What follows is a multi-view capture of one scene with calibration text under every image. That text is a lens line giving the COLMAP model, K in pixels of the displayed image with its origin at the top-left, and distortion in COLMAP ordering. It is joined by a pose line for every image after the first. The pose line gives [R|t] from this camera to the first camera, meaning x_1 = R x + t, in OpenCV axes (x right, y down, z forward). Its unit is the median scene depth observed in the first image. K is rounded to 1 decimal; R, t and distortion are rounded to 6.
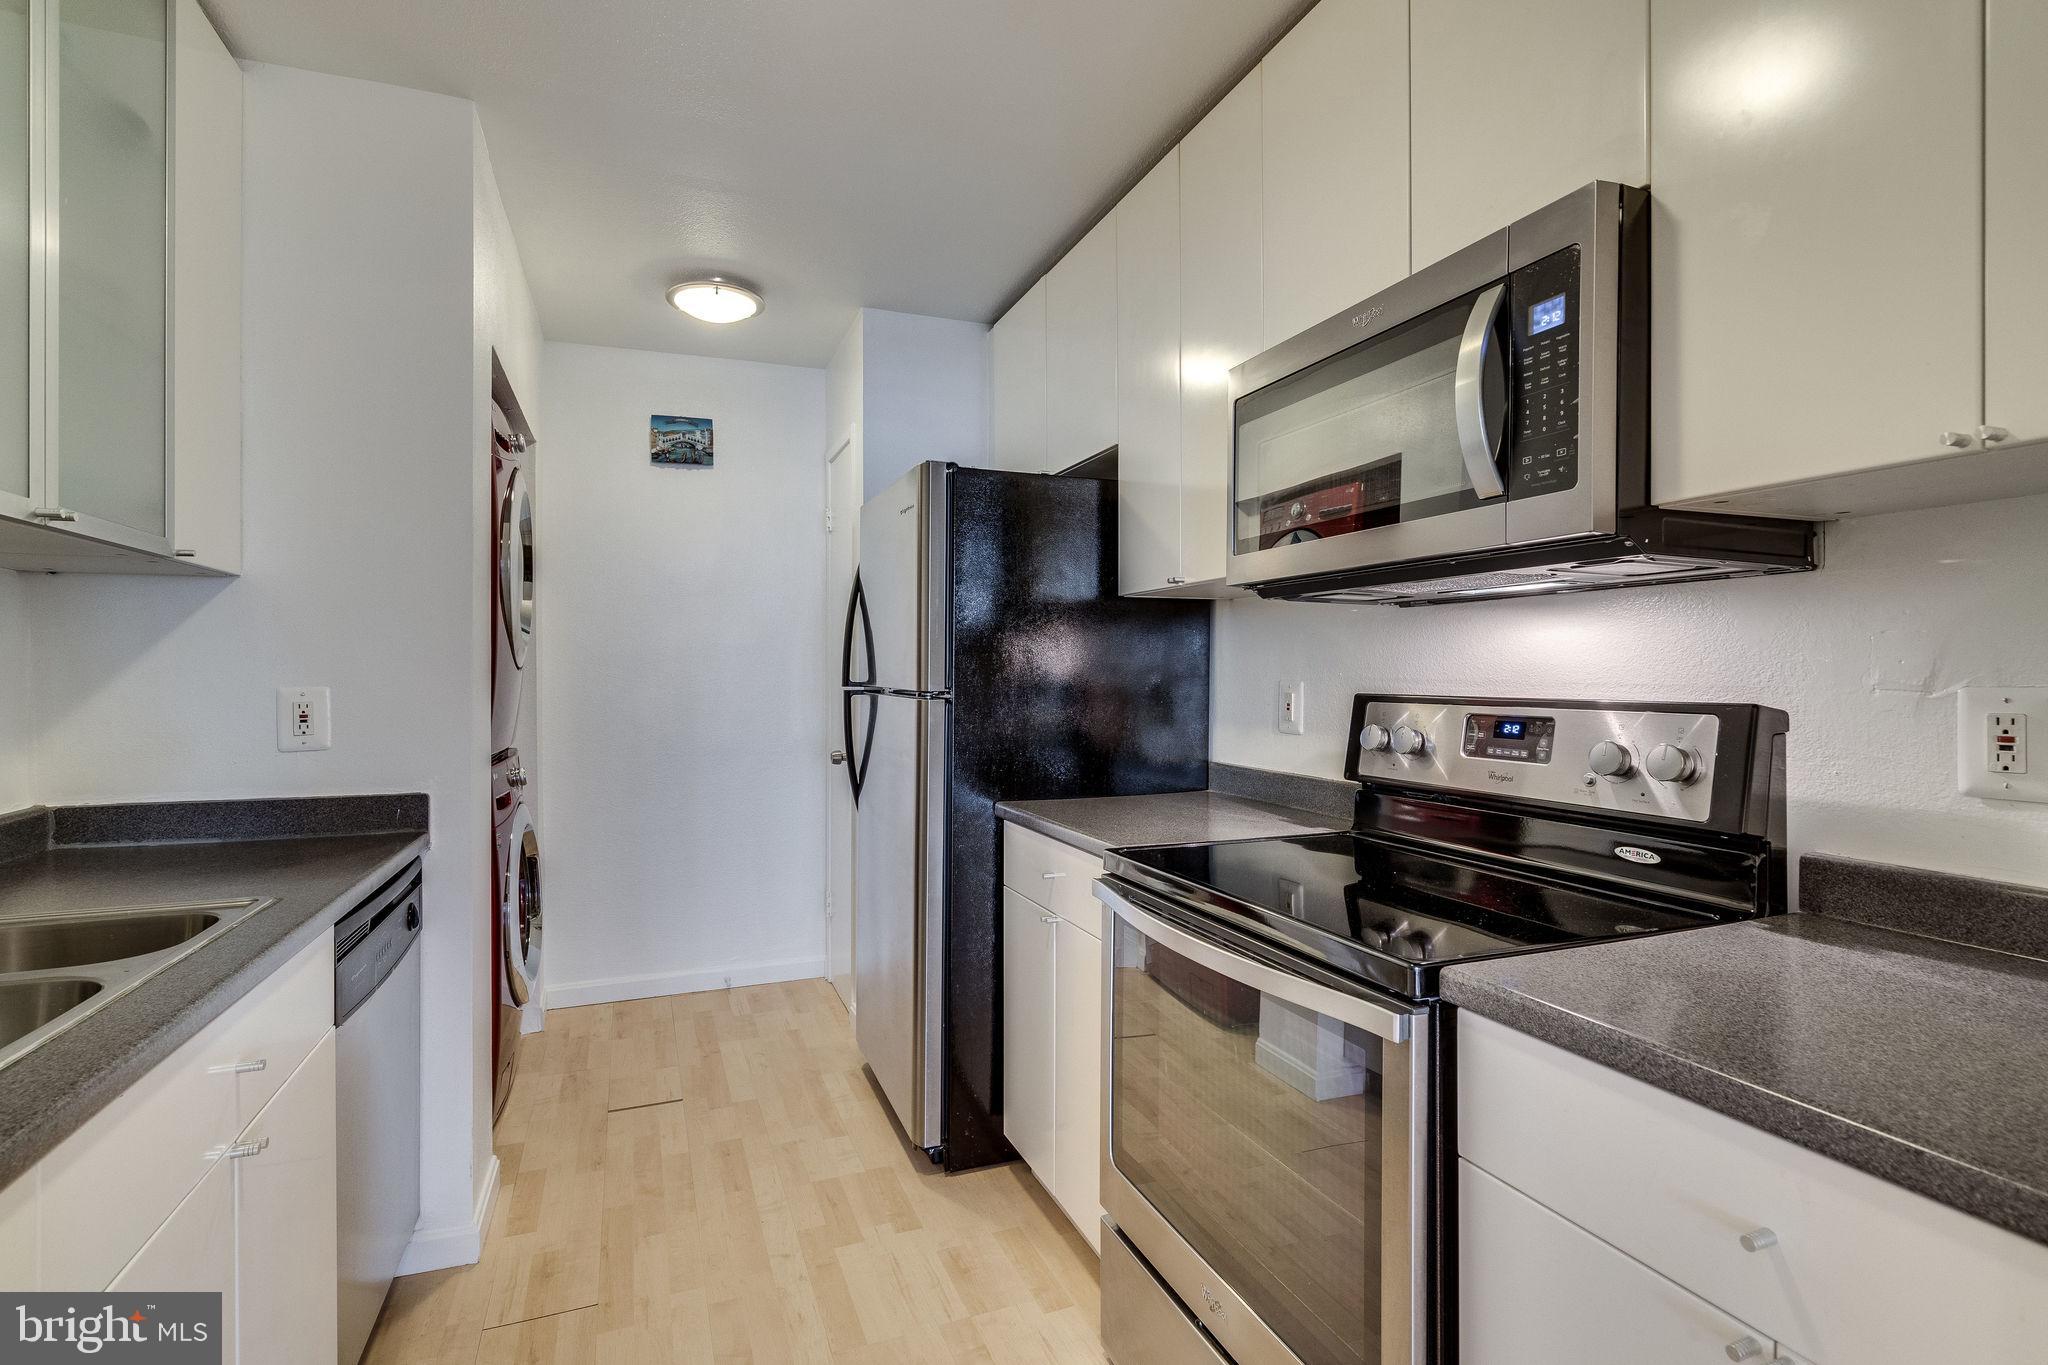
lens RADIAL K [[948.2, 0, 1006.3], [0, 948.2, 675.9], [0, 0, 1]] dist [-0.002108, 0.000119]
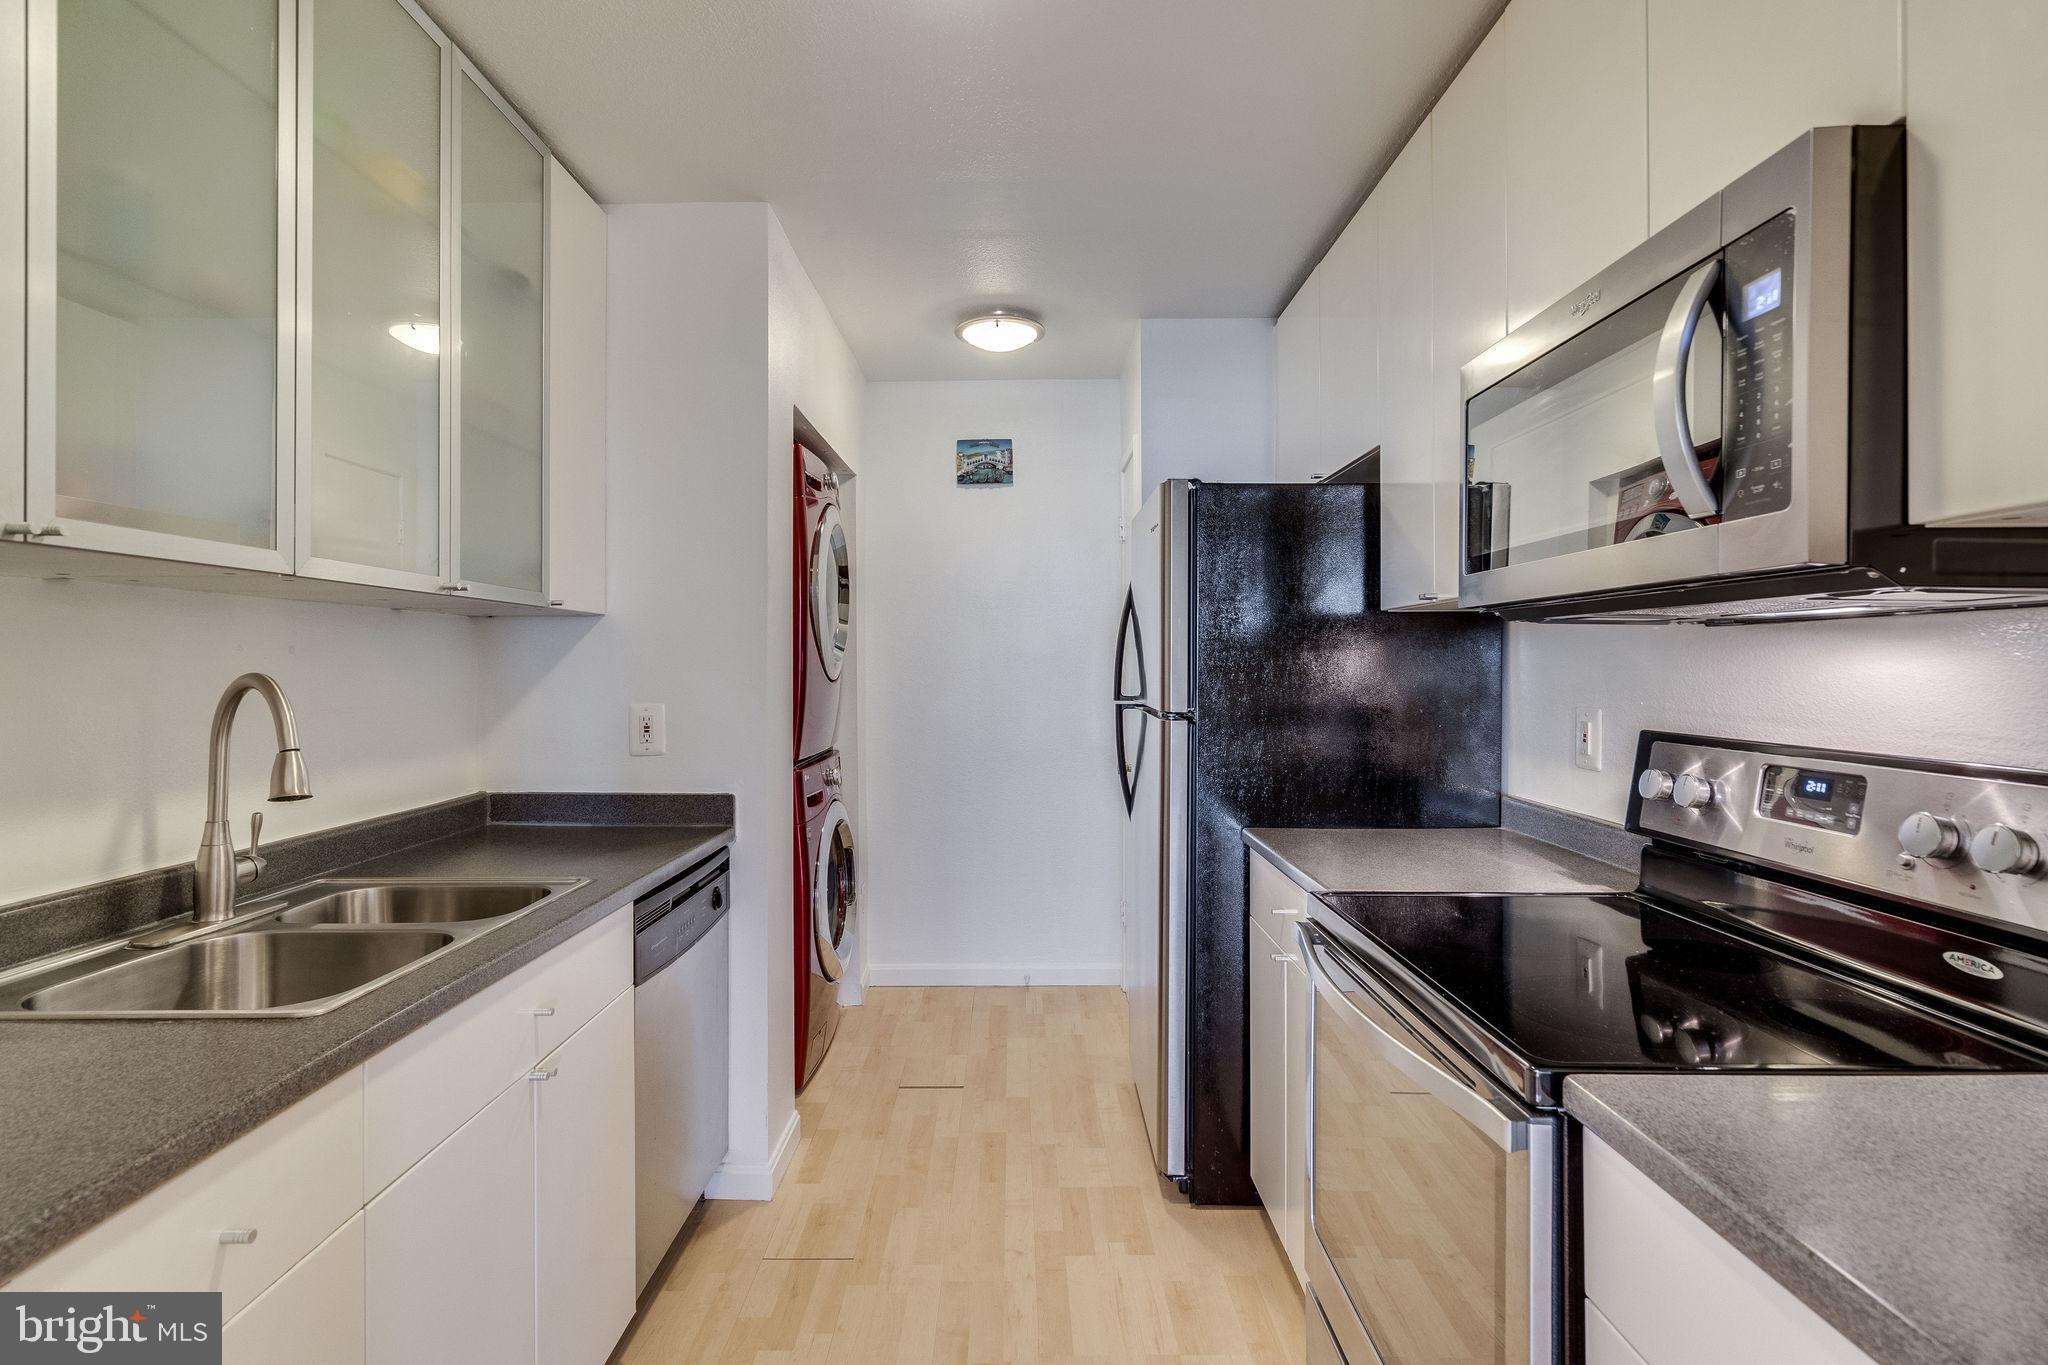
lens RADIAL K [[988.5, 0, 1021.5], [0, 988.5, 662.2], [0, 0, 1]] dist [-0.000340, 0.000218]
pose [[0.930641, 0.000247, -0.365934, 0.145486], [-0.001653, 0.999992, -0.003529, -0.030597], [0.365930, 0.003889, 0.930634, -0.014046]]
